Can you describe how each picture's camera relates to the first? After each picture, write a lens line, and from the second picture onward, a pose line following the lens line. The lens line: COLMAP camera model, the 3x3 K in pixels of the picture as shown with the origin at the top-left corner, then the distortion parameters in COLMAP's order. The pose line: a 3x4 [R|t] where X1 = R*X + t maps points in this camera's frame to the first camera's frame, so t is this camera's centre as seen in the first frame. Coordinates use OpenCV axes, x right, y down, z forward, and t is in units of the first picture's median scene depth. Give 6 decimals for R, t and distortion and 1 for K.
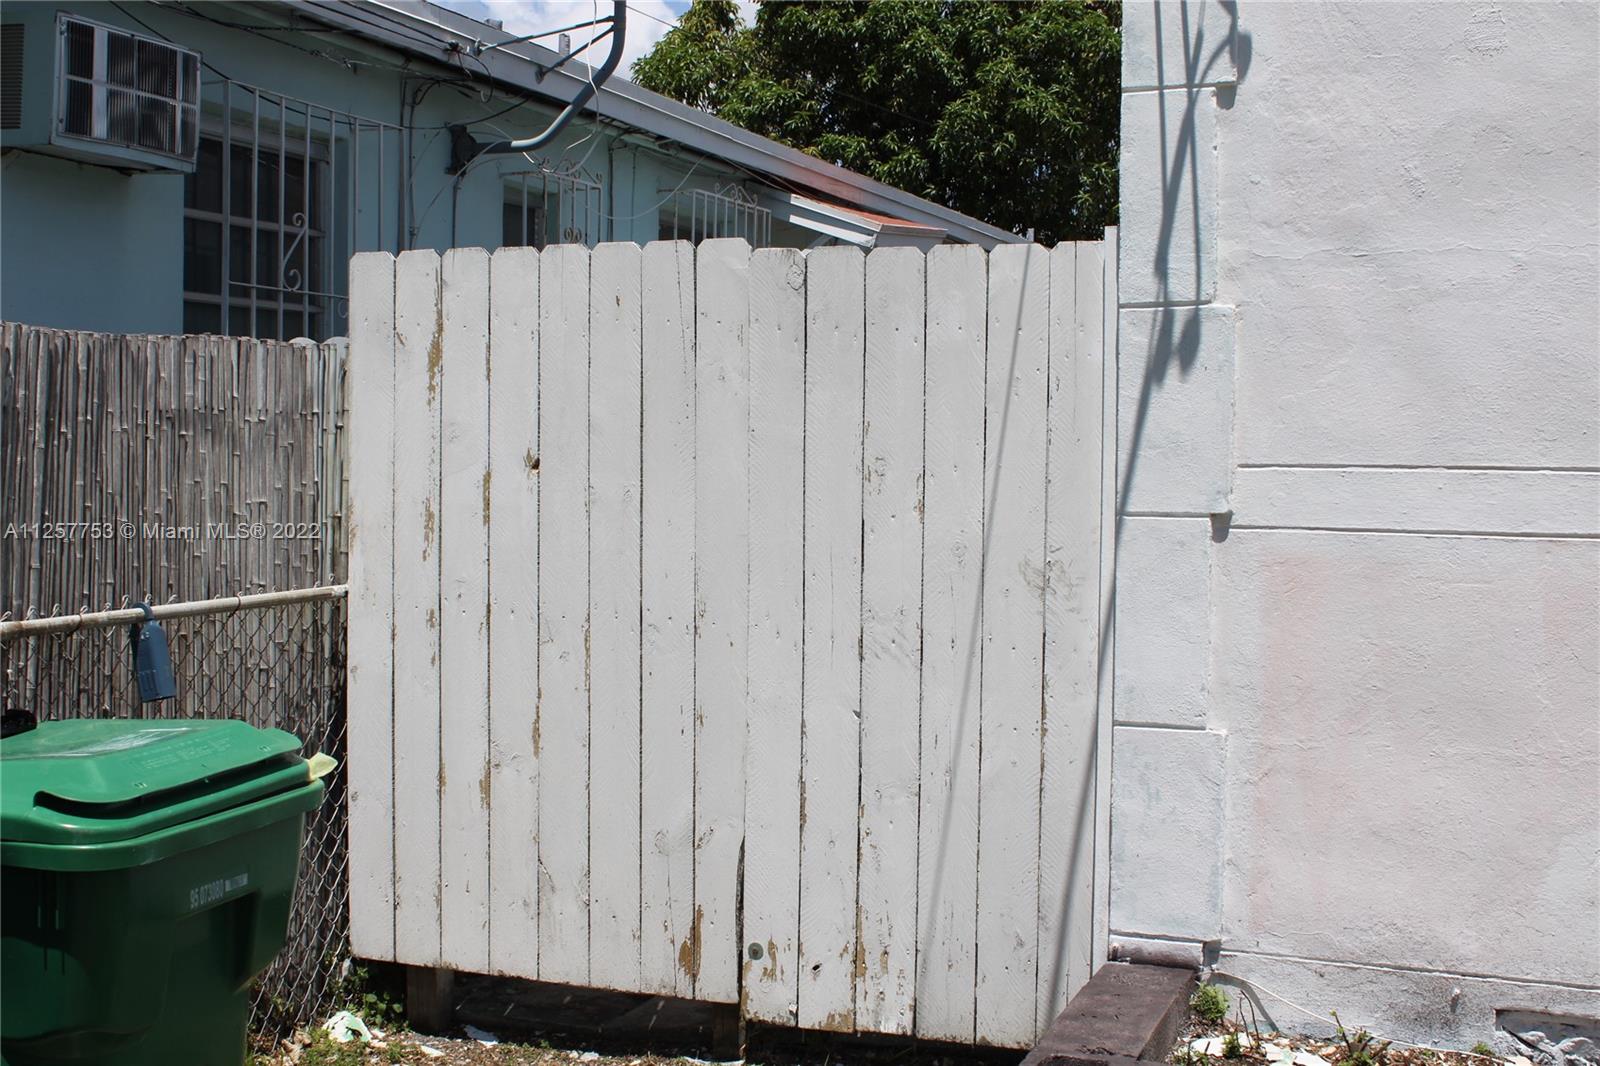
lens RADIAL K [[1982.1, 0, 800.0], [0, 1982.1, 530.6], [0, 0, 1]] dist [-0.047408, 0.000000]
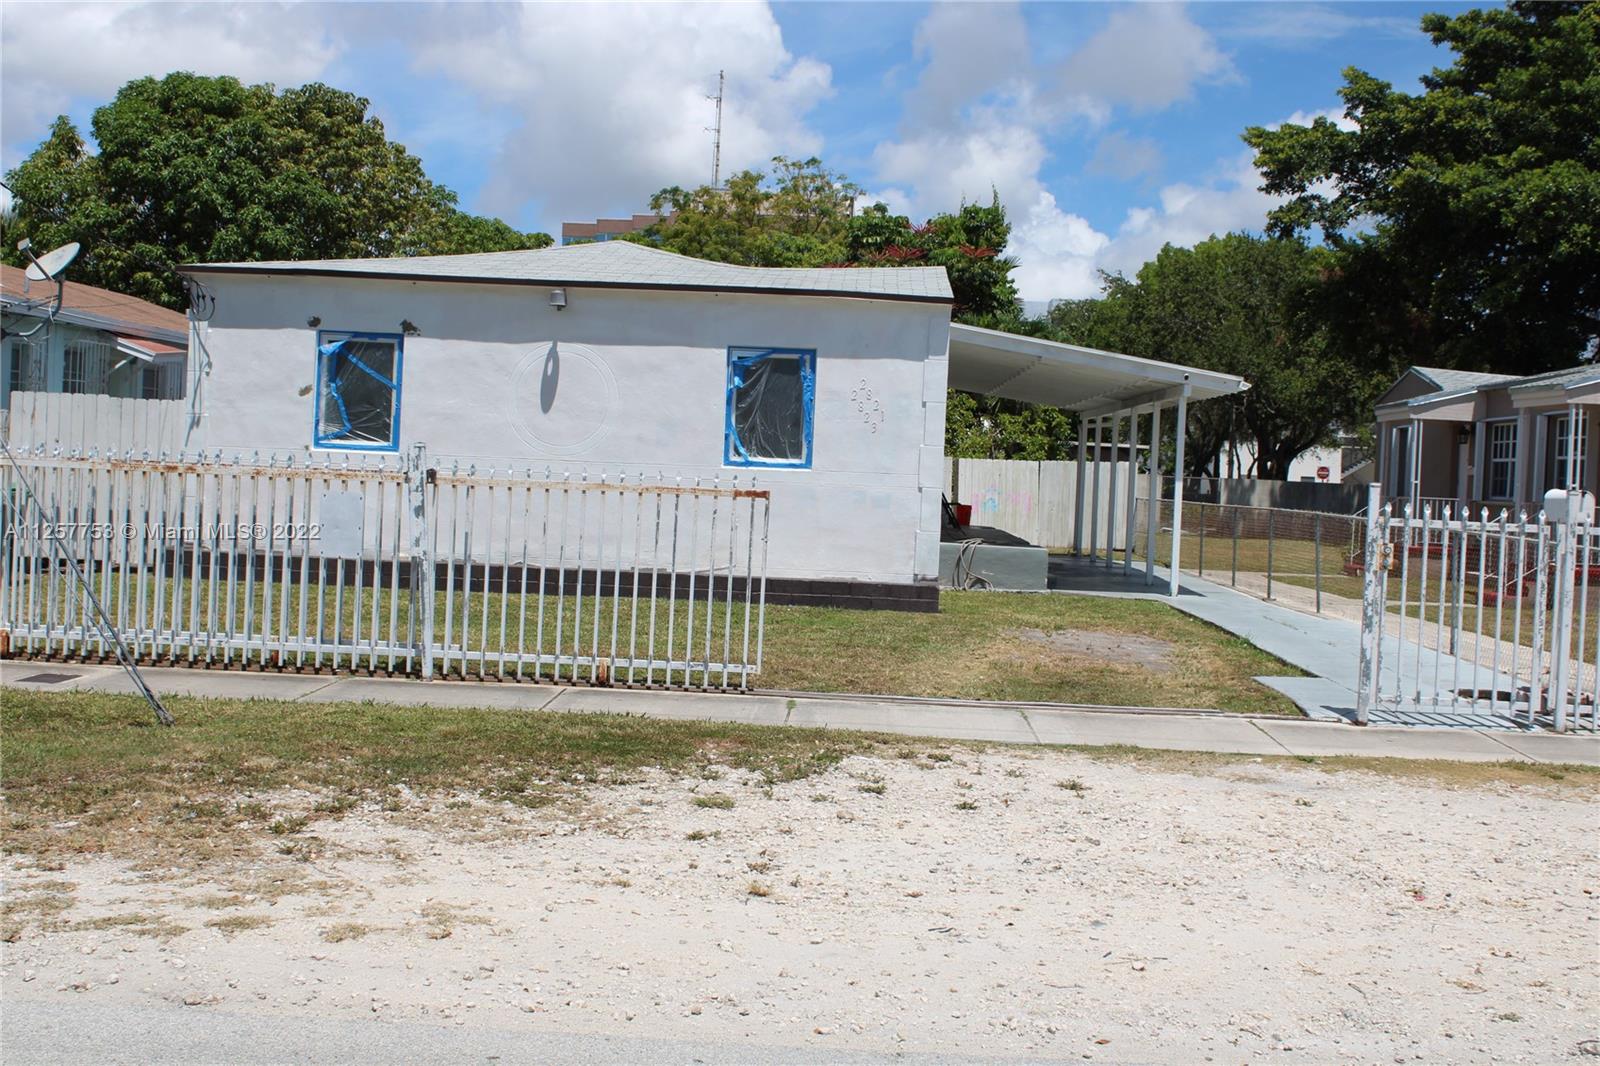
lens RADIAL K [[1982.1, 0, 800.7], [0, 1982.1, 526.7], [0, 0, 1]] dist [-0.047408, 0.000000]
pose [[0.944217, 0.024523, 0.328409, -0.000313], [-0.023226, 0.999699, -0.007874, 0.028555], [-0.328503, -0.000193, 0.944503, -0.684970]]
